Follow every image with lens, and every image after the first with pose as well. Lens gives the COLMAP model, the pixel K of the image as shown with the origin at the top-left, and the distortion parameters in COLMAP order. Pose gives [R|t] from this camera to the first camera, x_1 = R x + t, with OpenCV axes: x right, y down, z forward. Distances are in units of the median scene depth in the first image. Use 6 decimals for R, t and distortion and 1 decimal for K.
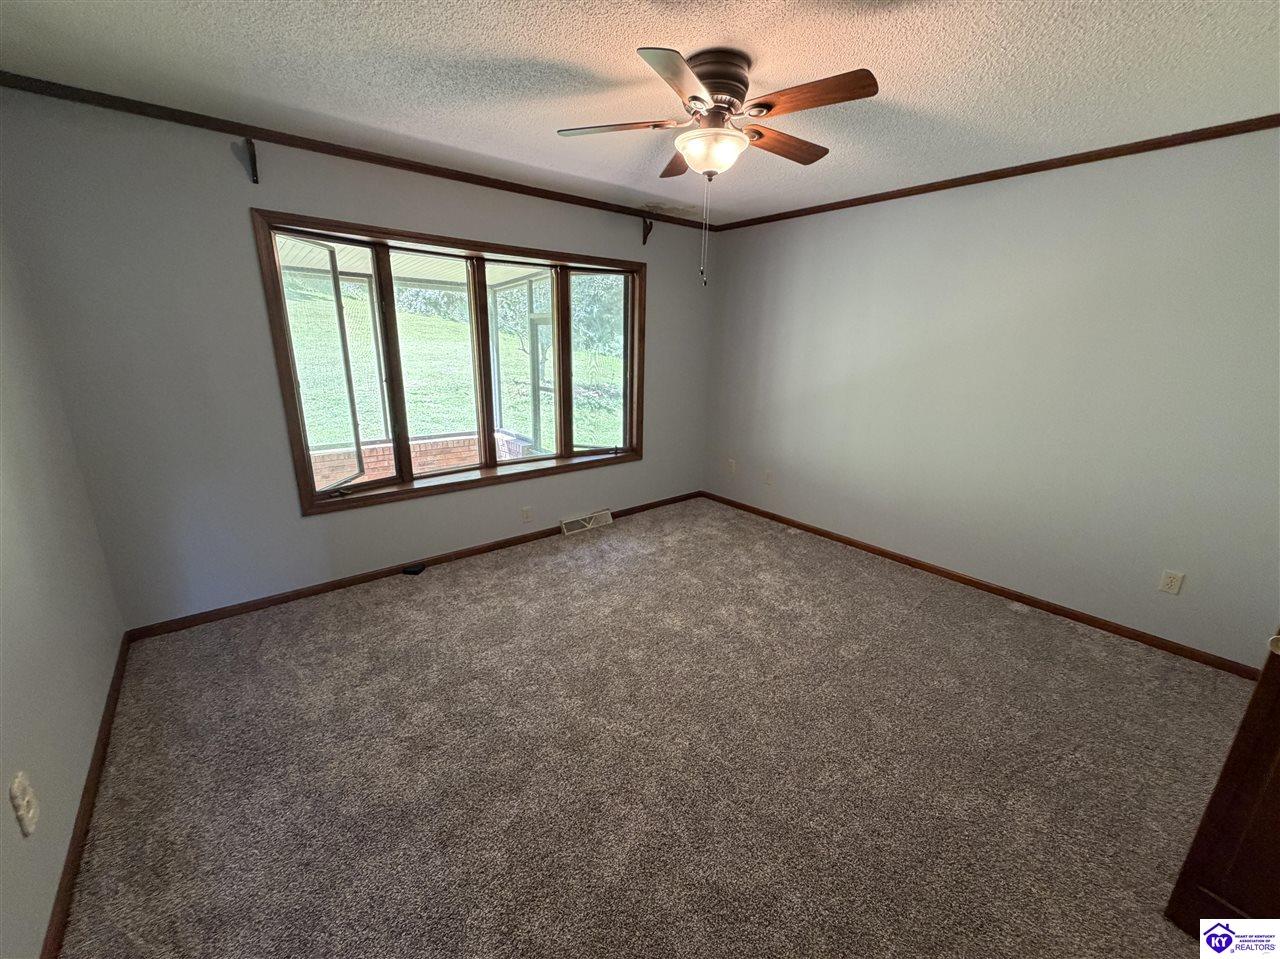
lens RADIAL K [[508.1, 0, 645.2], [0, 508.1, 484.2], [0, 0, 1]] dist [-0.002361, -0.000420]
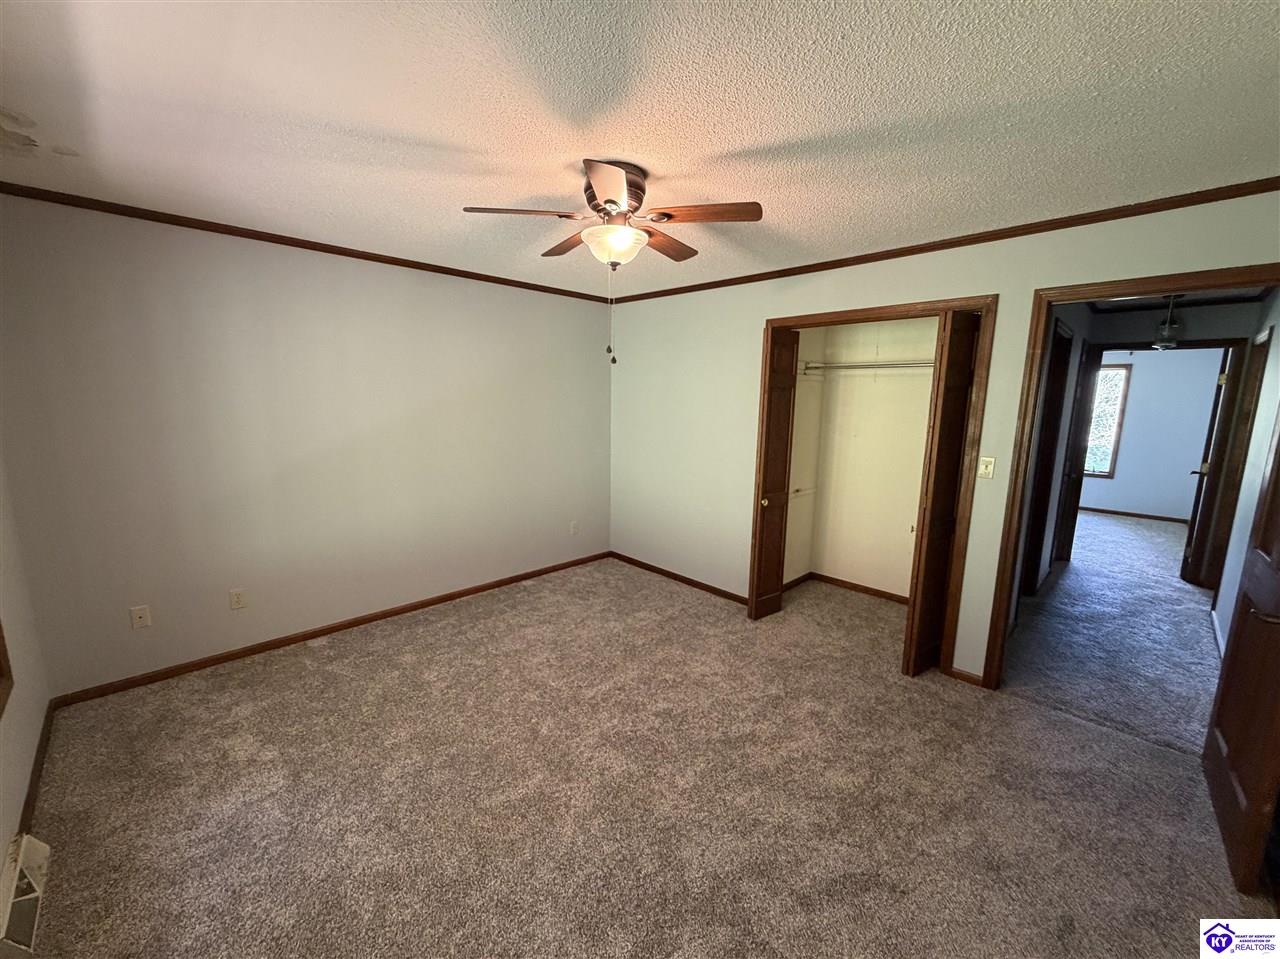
lens RADIAL K [[508.1, 0, 632.2], [0, 508.1, 475.2], [0, 0, 1]] dist [-0.002361, -0.000420]
pose [[-0.084258, -0.167836, 0.982207, -0.502013], [0.257268, 0.948628, 0.184168, -0.182252], [-0.962660, 0.268208, -0.036750, 0.544893]]
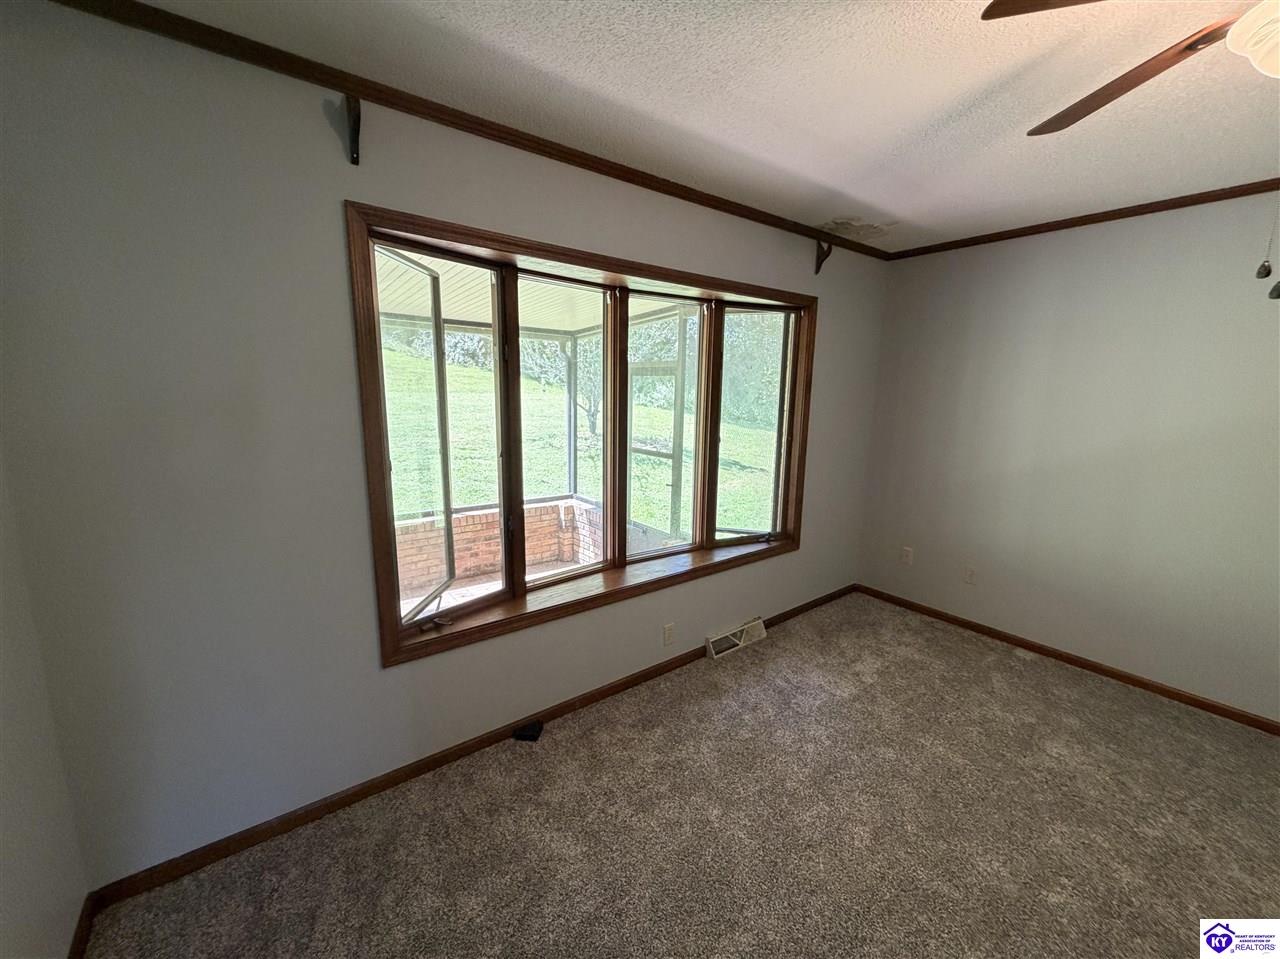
lens RADIAL K [[508.1, 0, 644.7], [0, 508.1, 483.7], [0, 0, 1]] dist [-0.002361, -0.000420]
pose [[0.999355, 0.004450, -0.035621, -0.242212], [-0.007729, 0.995689, -0.092437, -0.085061], [0.035056, 0.092653, 0.995081, 0.263351]]
